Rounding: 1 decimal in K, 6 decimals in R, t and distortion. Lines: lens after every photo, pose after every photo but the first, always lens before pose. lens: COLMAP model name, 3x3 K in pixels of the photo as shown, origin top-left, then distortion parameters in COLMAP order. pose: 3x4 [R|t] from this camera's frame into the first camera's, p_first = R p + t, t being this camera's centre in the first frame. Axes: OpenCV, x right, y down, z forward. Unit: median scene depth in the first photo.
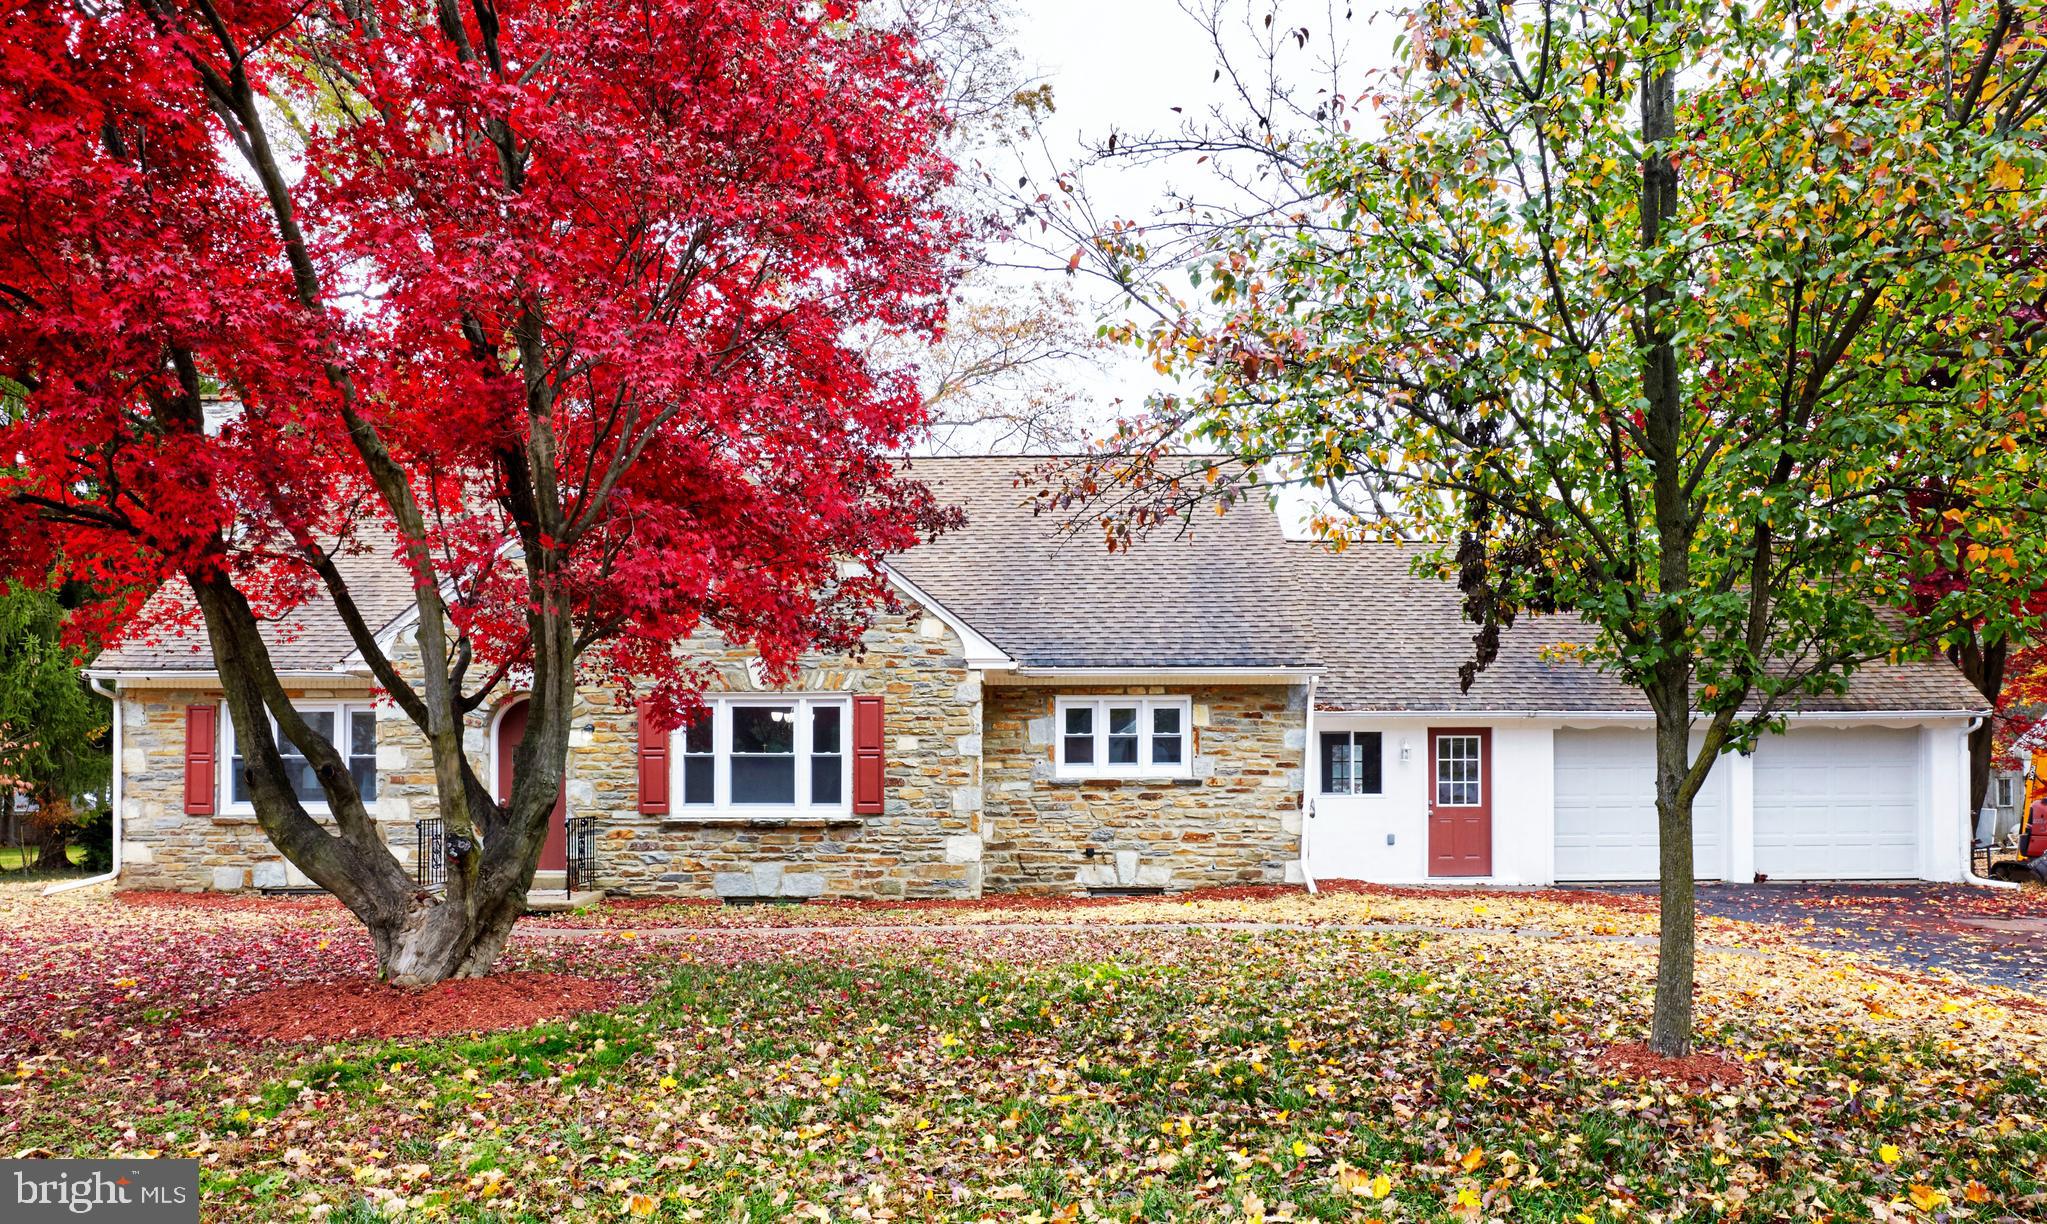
lens RADIAL K [[1492.0, 0, 1038.8], [0, 1492.0, 655.3], [0, 0, 1]] dist [-0.053207, 0.008495]
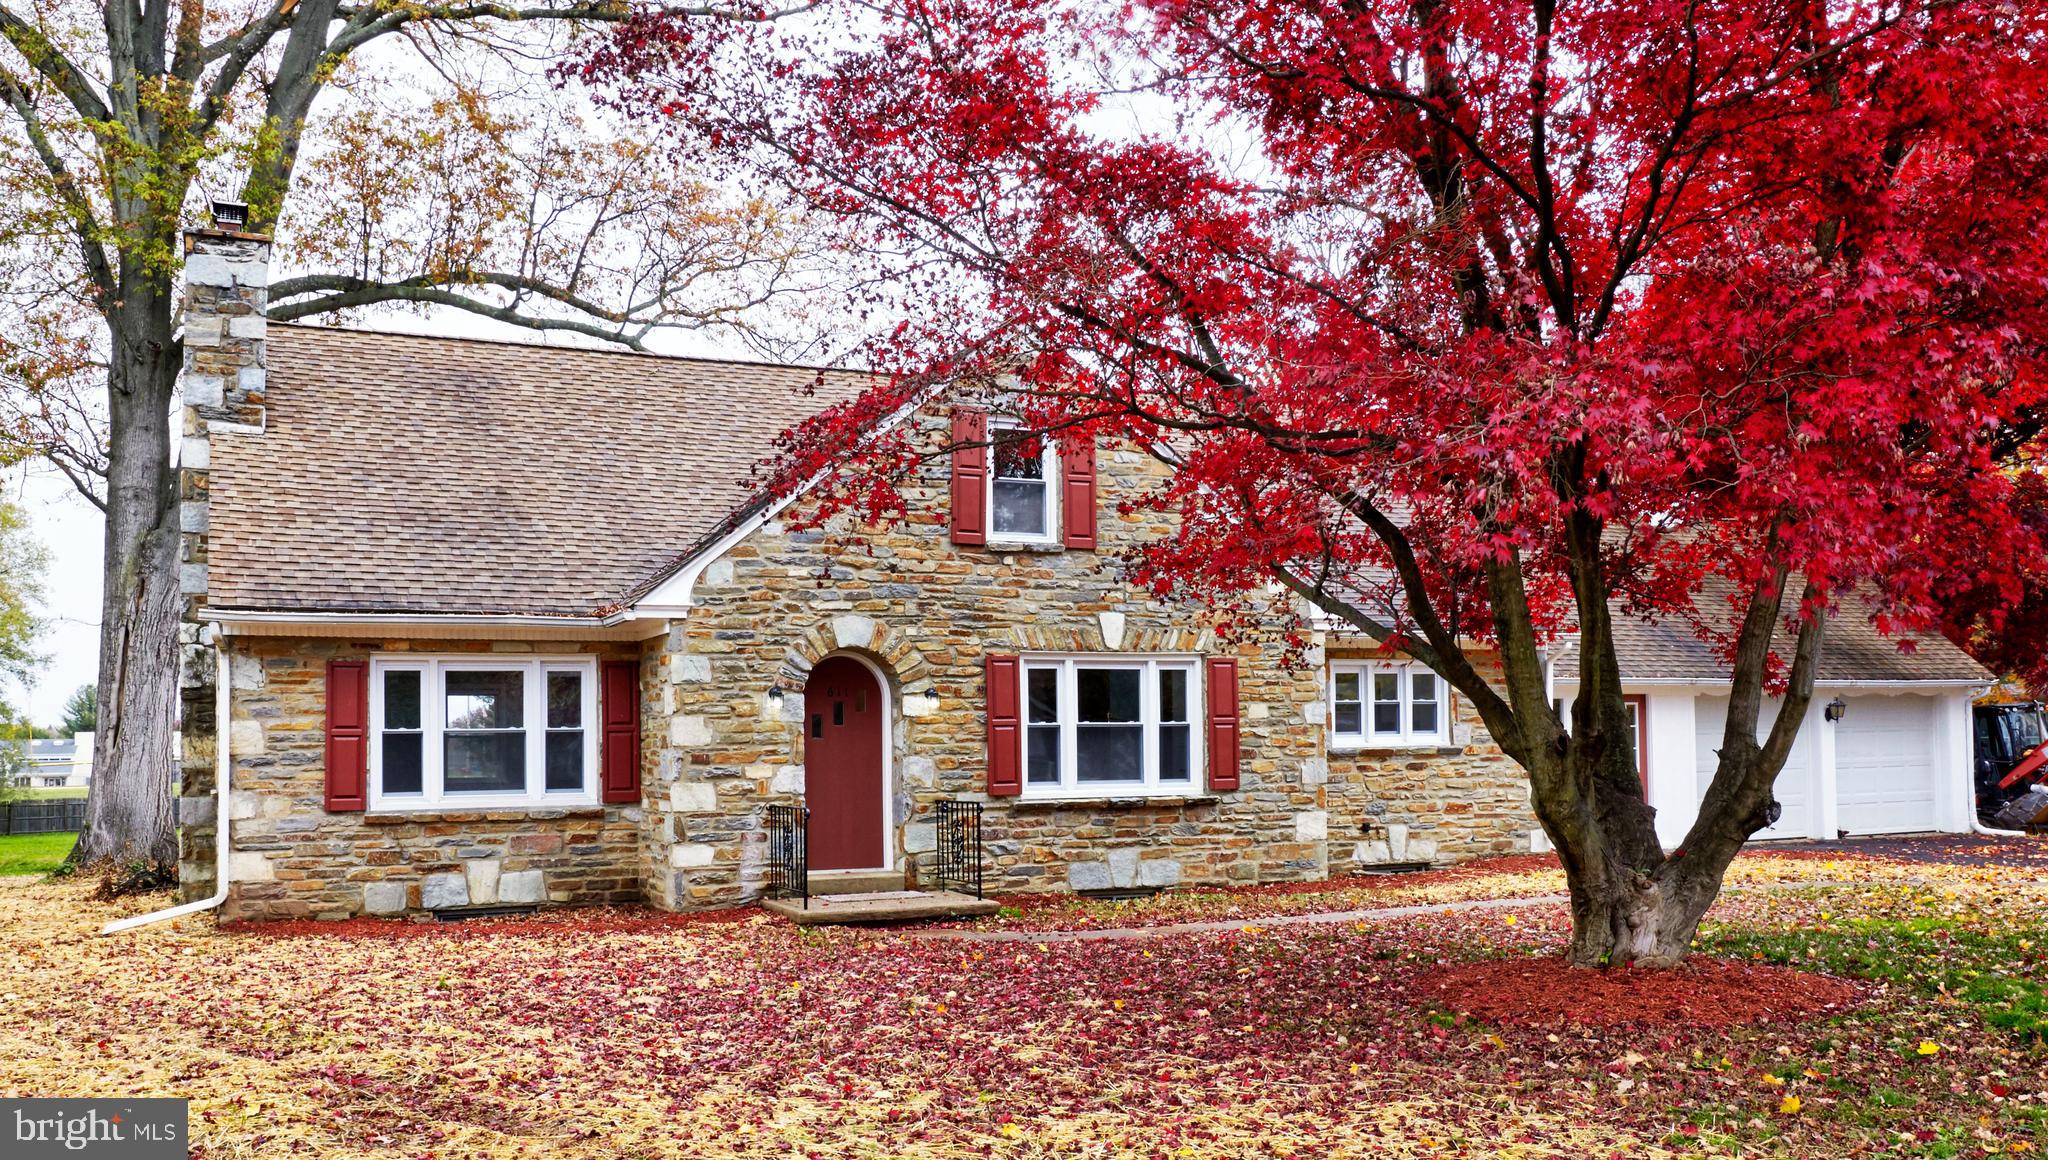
lens RADIAL K [[1748.6, 0, 1023.5], [0, 1748.6, 576.0], [0, 0, 1]] dist [-0.068669, -0.006548]
pose [[0.918661, 0.029077, 0.393975, -0.603385], [-0.020457, 0.999451, -0.026063, 0.007588], [-0.394516, 0.015883, 0.918752, 0.079395]]
